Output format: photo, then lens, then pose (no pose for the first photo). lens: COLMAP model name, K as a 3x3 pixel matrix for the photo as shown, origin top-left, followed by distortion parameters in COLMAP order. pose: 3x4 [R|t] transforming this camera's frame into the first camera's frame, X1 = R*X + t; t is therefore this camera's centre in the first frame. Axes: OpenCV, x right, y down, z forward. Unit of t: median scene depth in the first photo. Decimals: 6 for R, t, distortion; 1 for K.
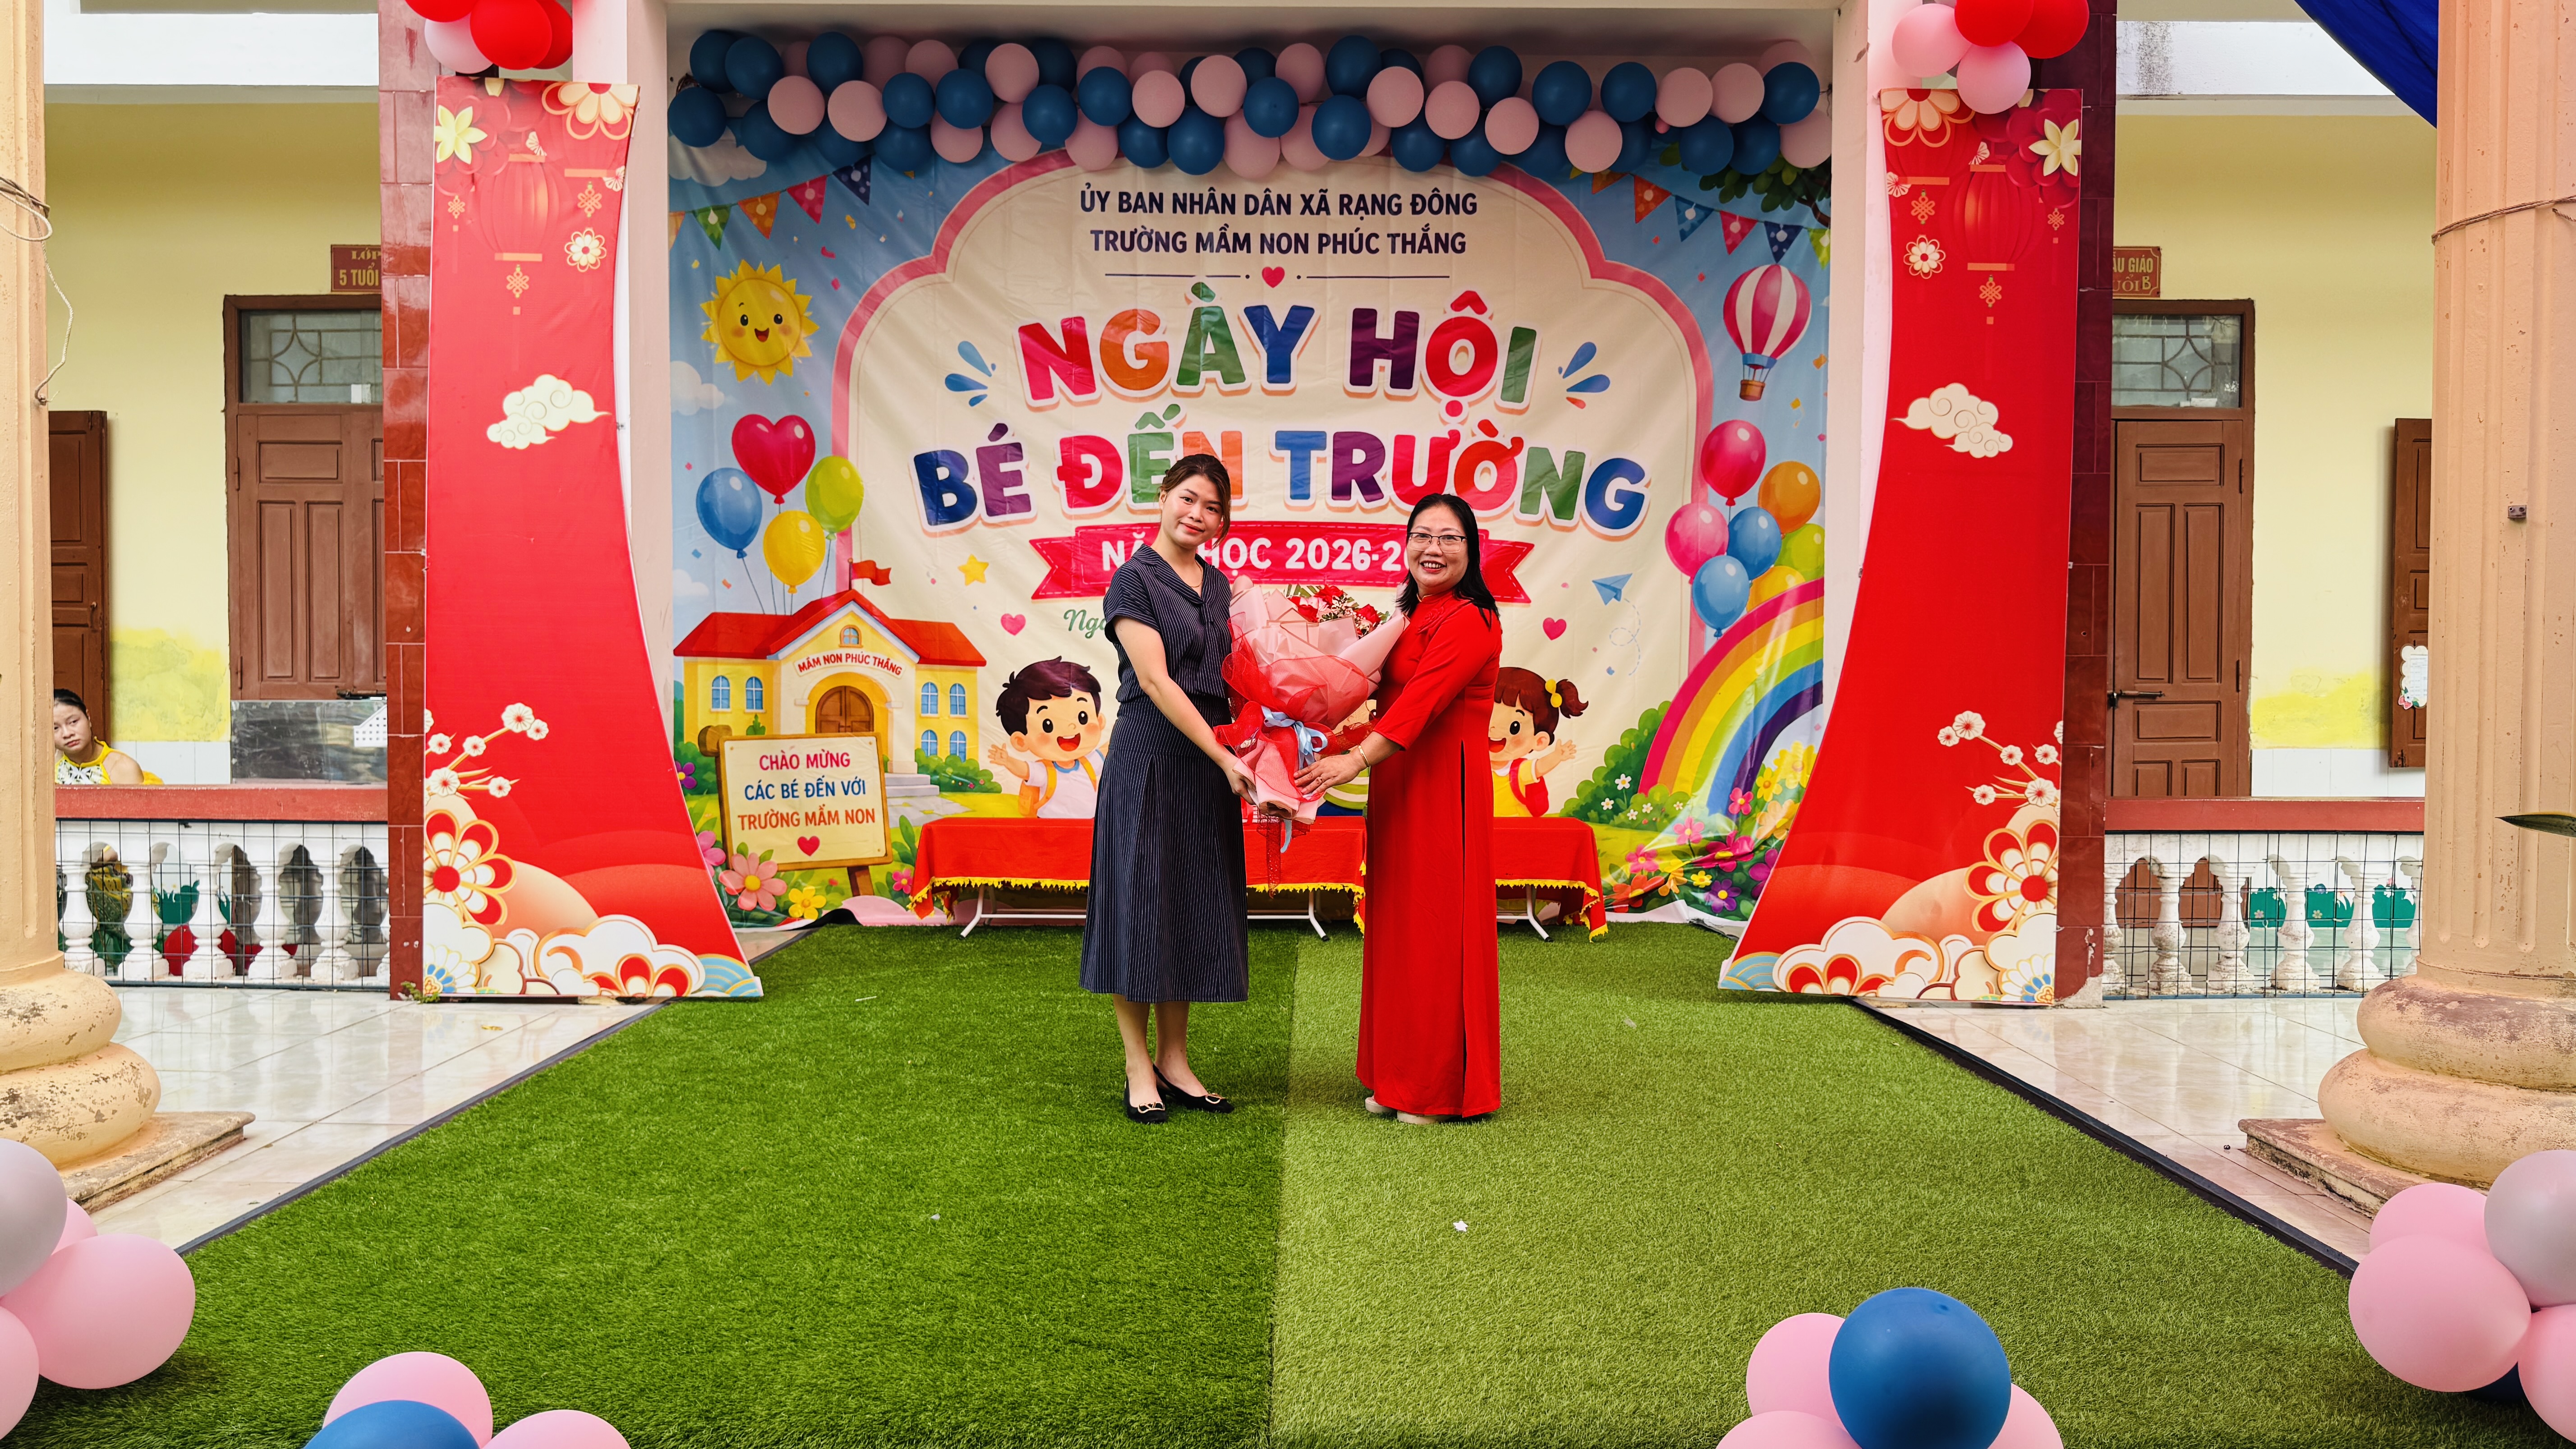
lens RADIAL K [[1800.9, 0, 1279.6], [0, 1800.9, 734.7], [0, 0, 1]] dist [0.049450, -0.057018]
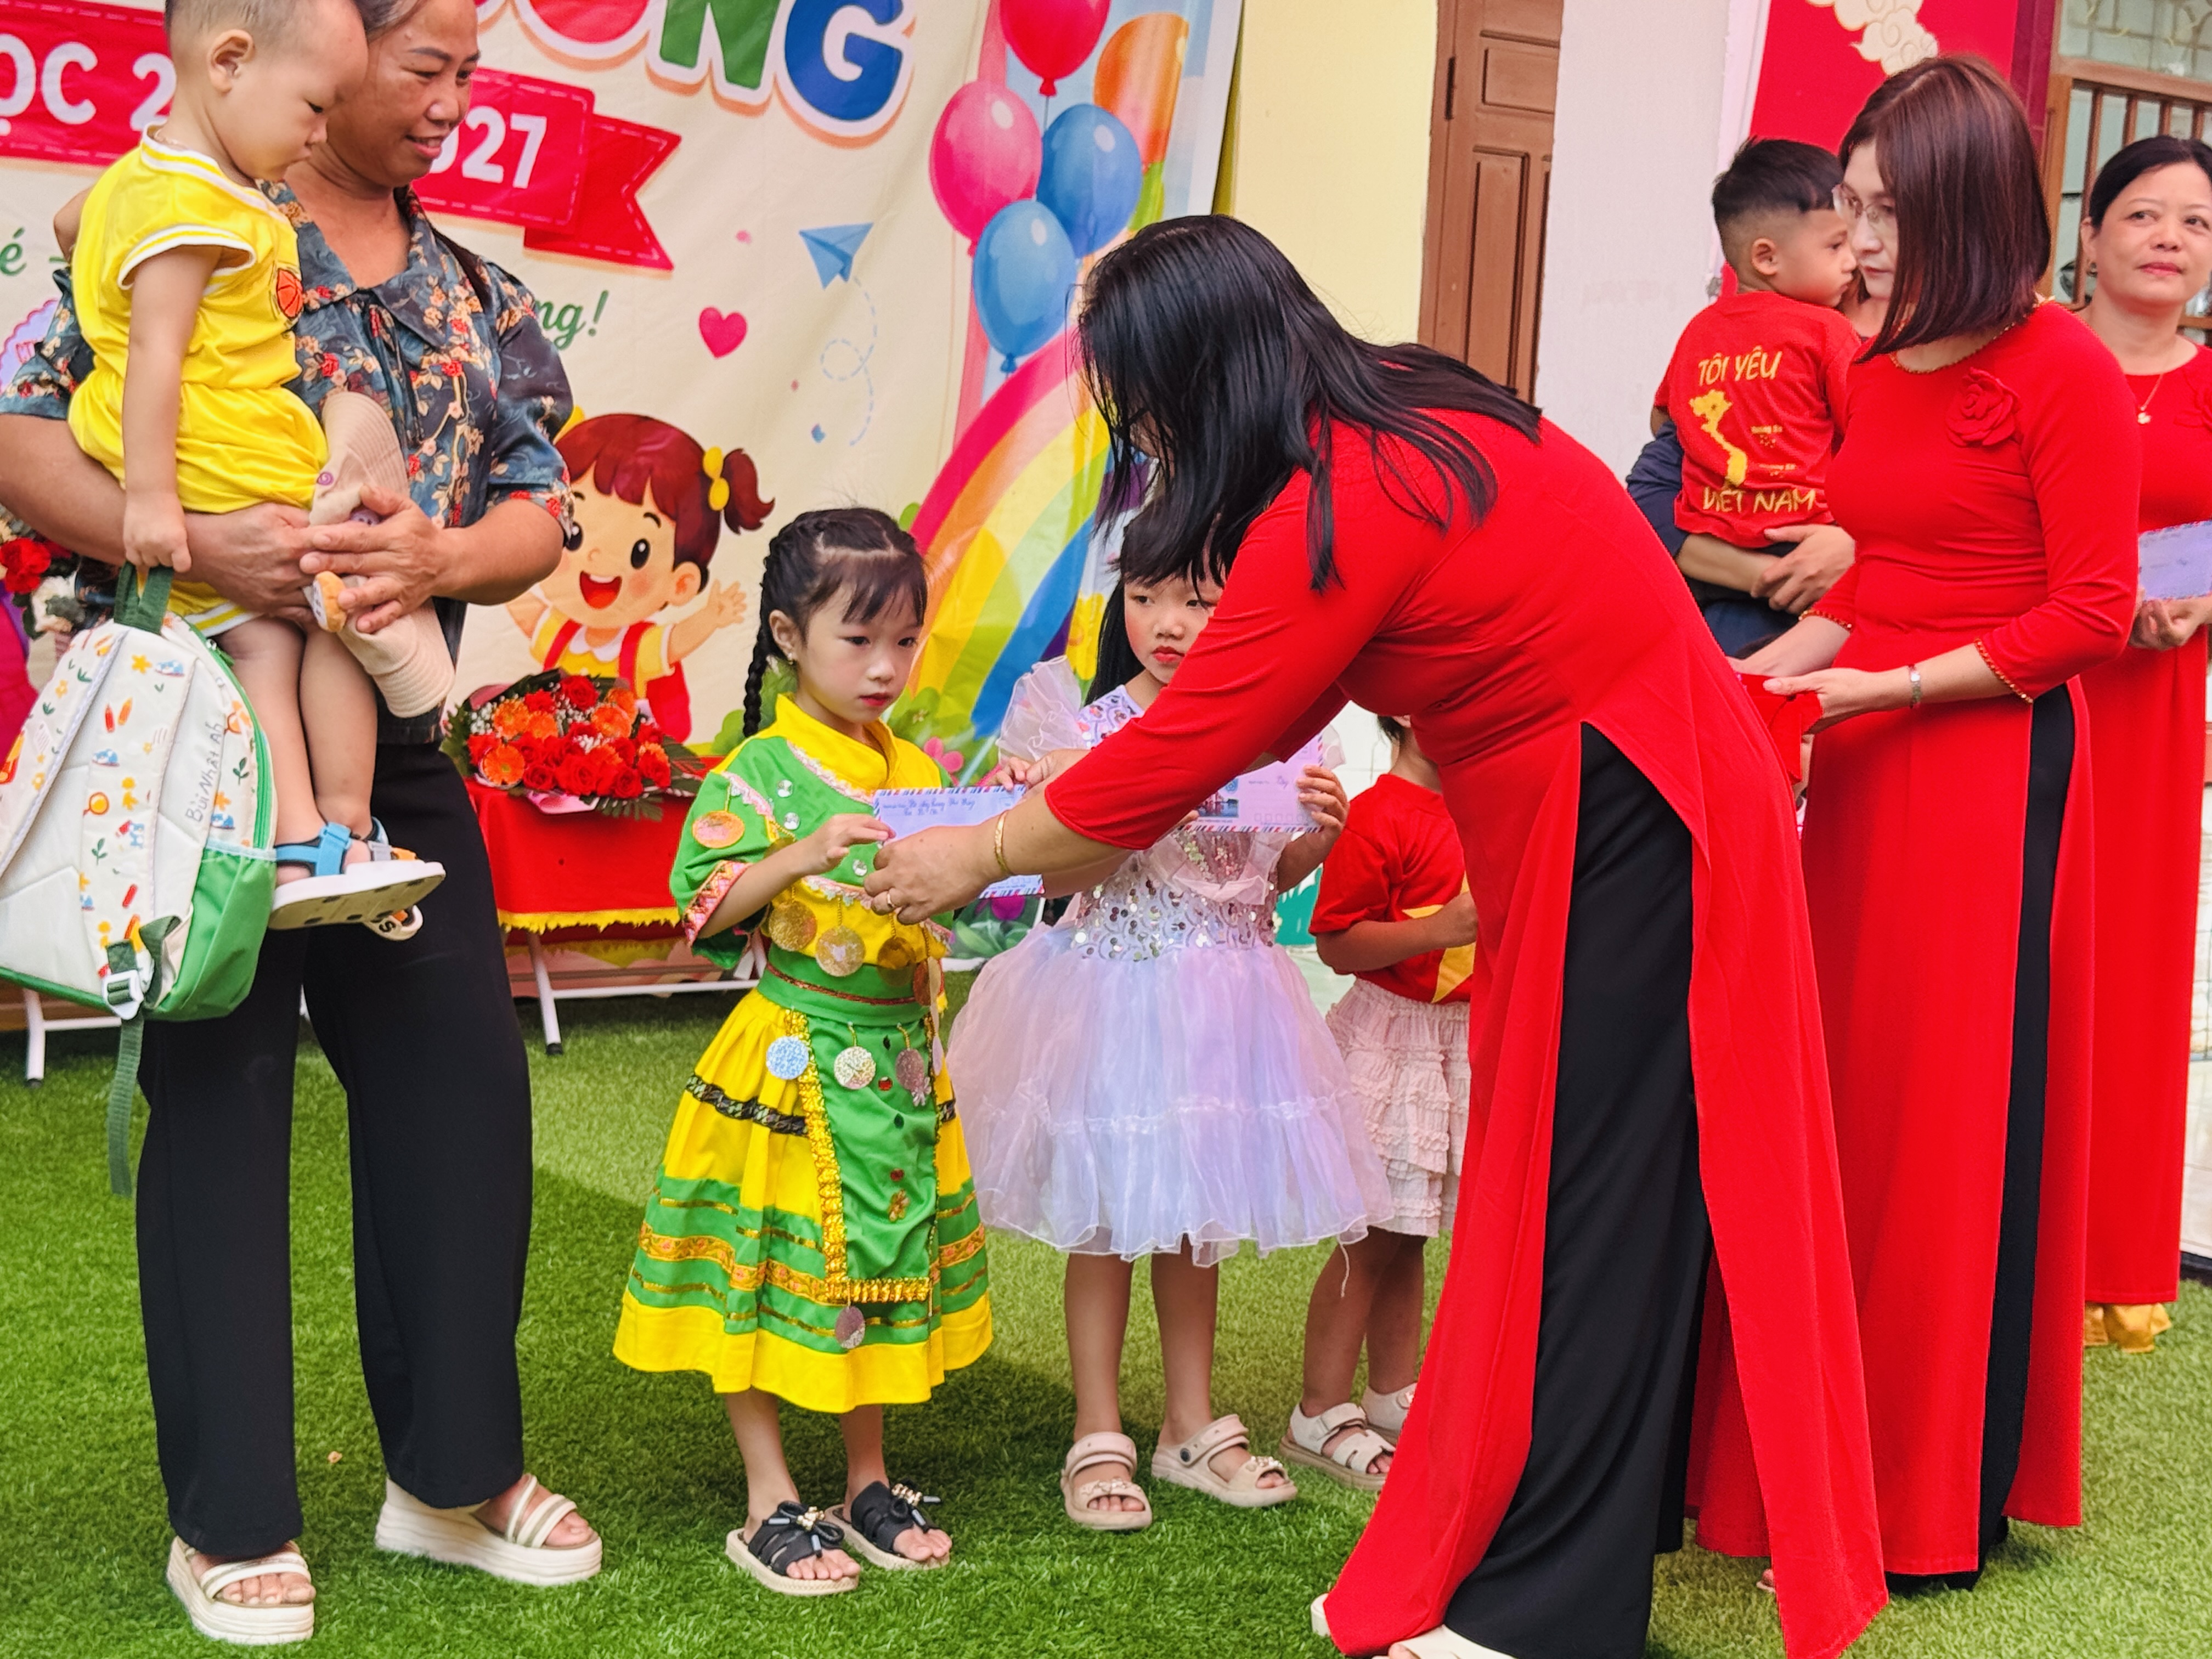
lens RADIAL K [[3444.6, 0, 1099.2], [0, 3444.6, 812.6], [0, 0, 1]] dist [0.125077, 0.000000]
pose [[0.786291, -0.024437, 0.617373, -0.376975], [-0.032280, 0.996228, 0.080545, -0.015736], [-0.617013, -0.083260, 0.782536, 0.325494]]
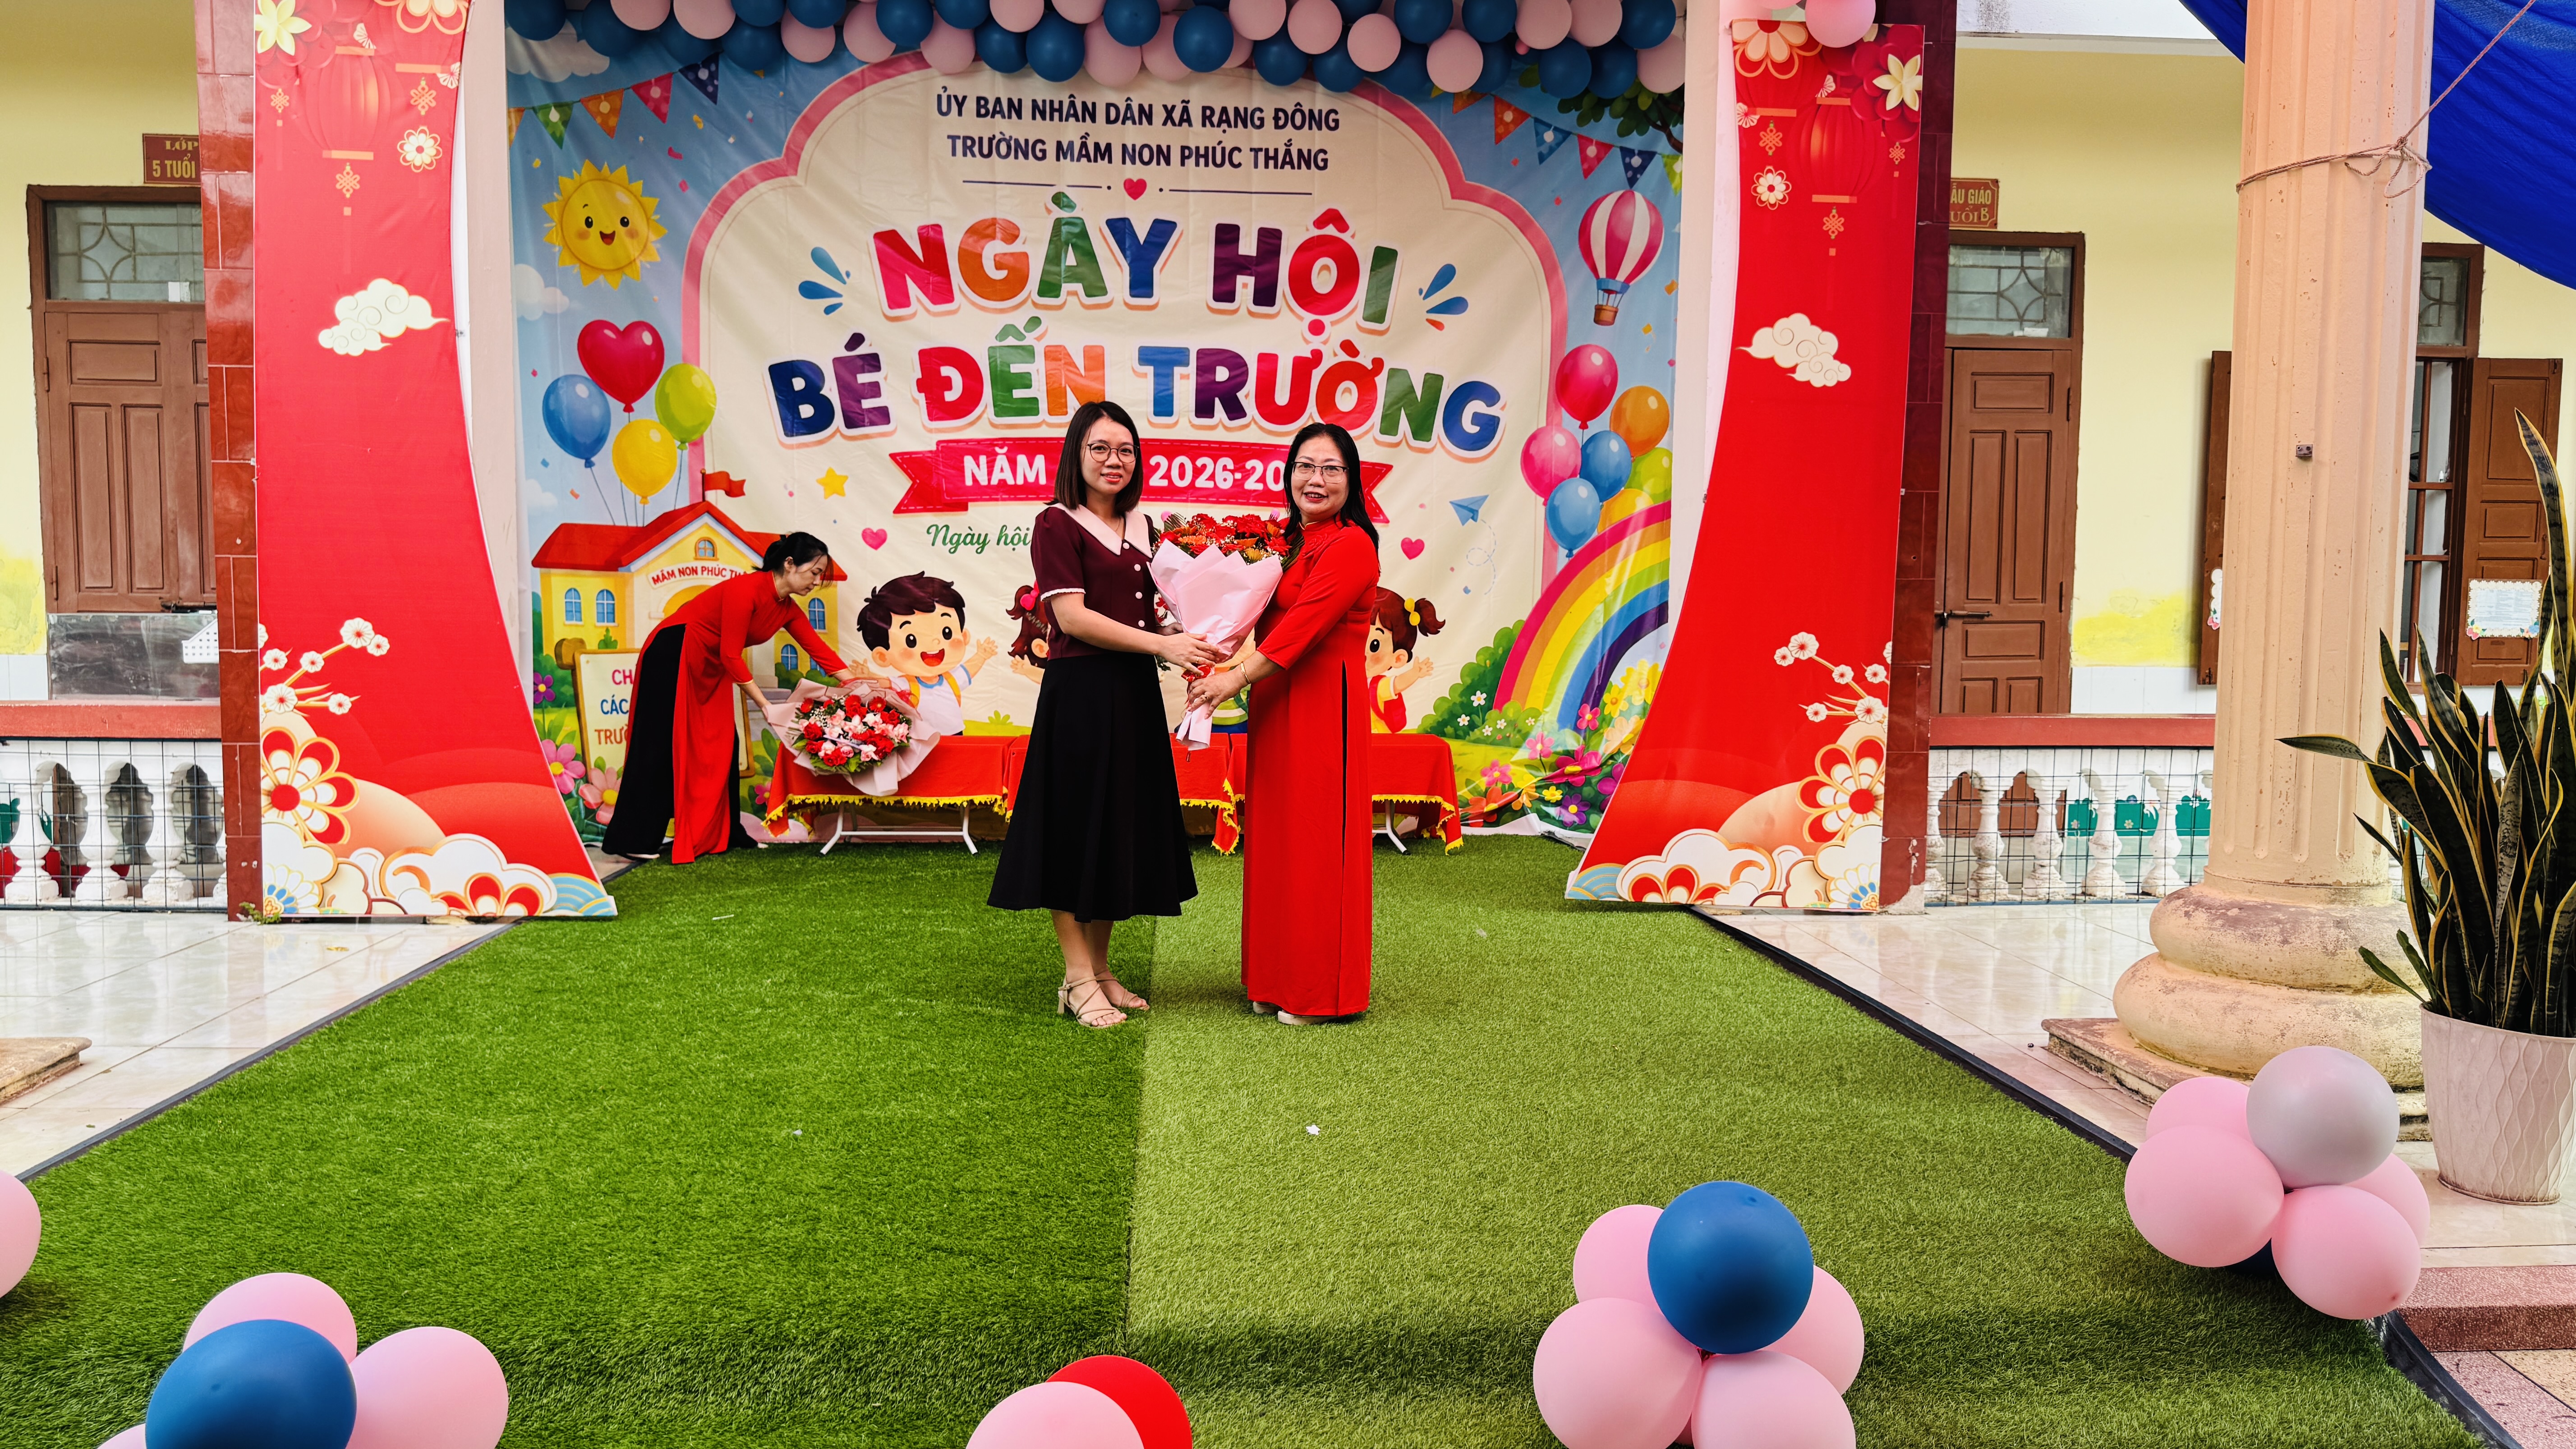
lens RADIAL K [[1800.9, 0, 1281.4], [0, 1800.9, 730.9], [0, 0, 1]] dist [0.049450, -0.057018]
pose [[0.997175, -0.000367, 0.075110, 0.002298], [-0.003166, 0.998894, 0.046904, -0.003705], [-0.075045, -0.047009, 0.996071, -0.012255]]
